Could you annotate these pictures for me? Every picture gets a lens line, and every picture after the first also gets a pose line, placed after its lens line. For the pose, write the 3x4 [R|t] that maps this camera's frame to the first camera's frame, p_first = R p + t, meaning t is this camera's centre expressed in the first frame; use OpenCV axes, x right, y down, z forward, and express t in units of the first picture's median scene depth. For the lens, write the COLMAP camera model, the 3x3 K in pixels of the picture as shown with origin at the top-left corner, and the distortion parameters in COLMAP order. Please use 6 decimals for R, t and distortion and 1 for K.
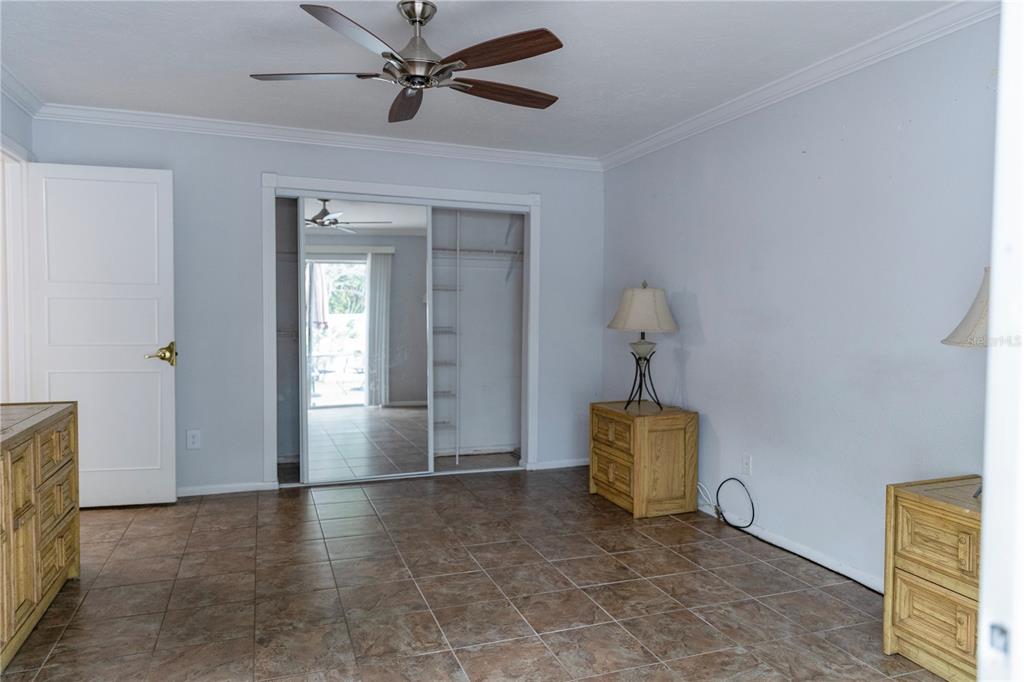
lens RADIAL K [[678.1, 0, 512.0], [0, 678.1, 341.0], [0, 0, 1]] dist [0.003123, 0.000641]
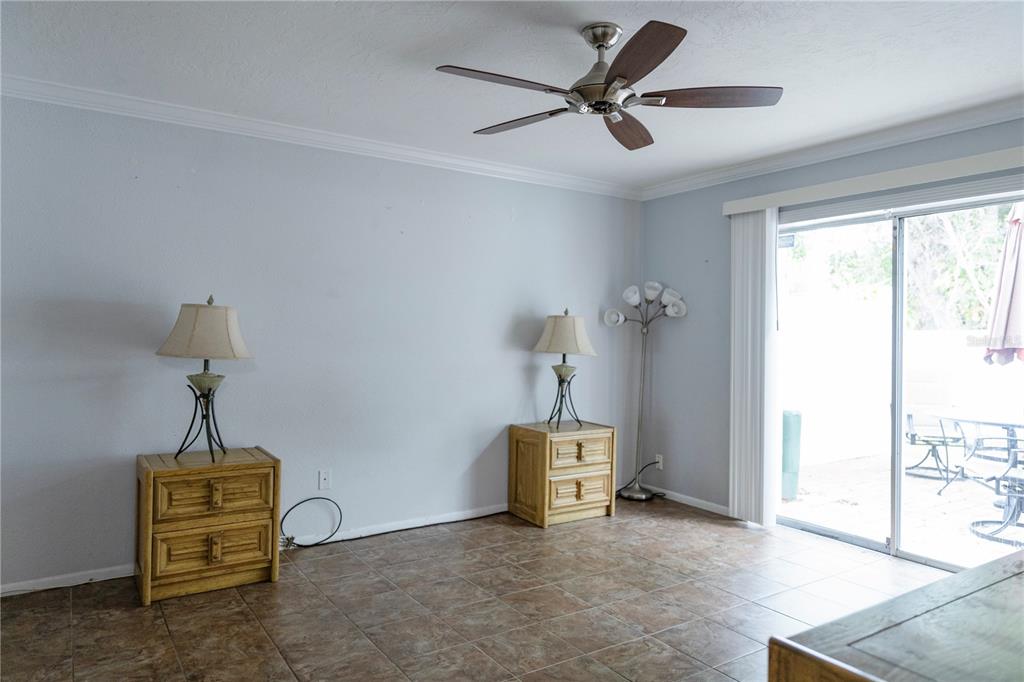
lens RADIAL K [[678.1, 0, 512.0], [0, 678.1, 341.0], [0, 0, 1]] dist [0.003123, 0.000641]
pose [[-0.239068, -0.021760, 0.970759, -0.961215], [0.025652, 0.999258, 0.028716, -0.073139], [-0.970664, 0.031767, -0.238332, 1.243411]]
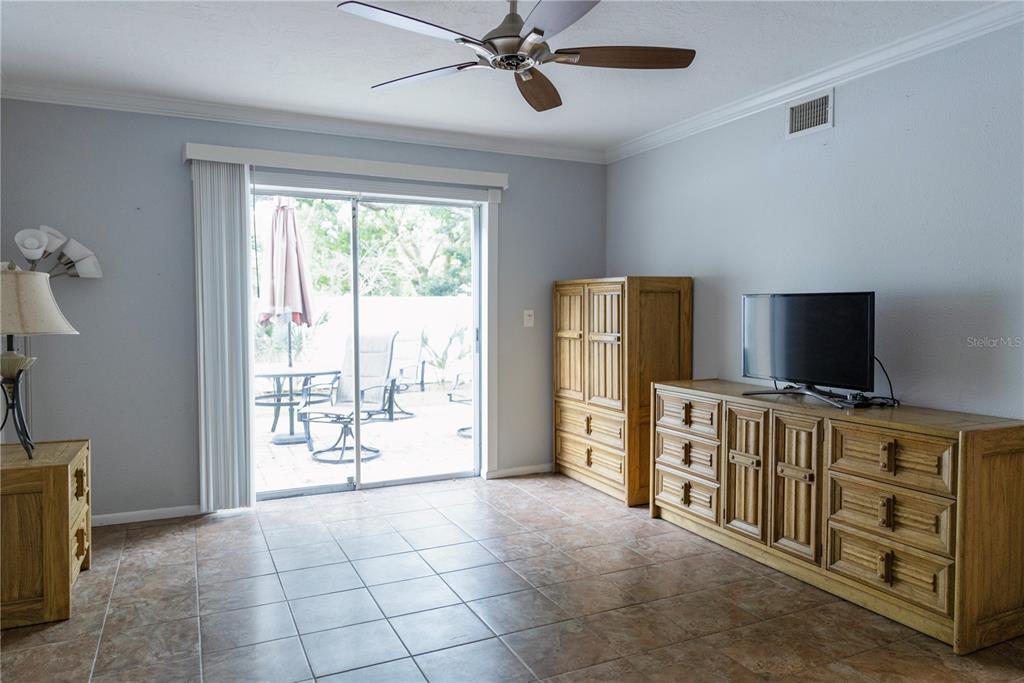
lens RADIAL K [[678.1, 0, 512.0], [0, 678.1, 341.5], [0, 0, 1]] dist [0.003123, 0.000641]
pose [[-0.995434, -0.001091, -0.095444, -0.050223], [-0.009647, 0.995964, 0.089229, -0.078676], [0.094962, 0.089743, -0.991428, 1.767338]]
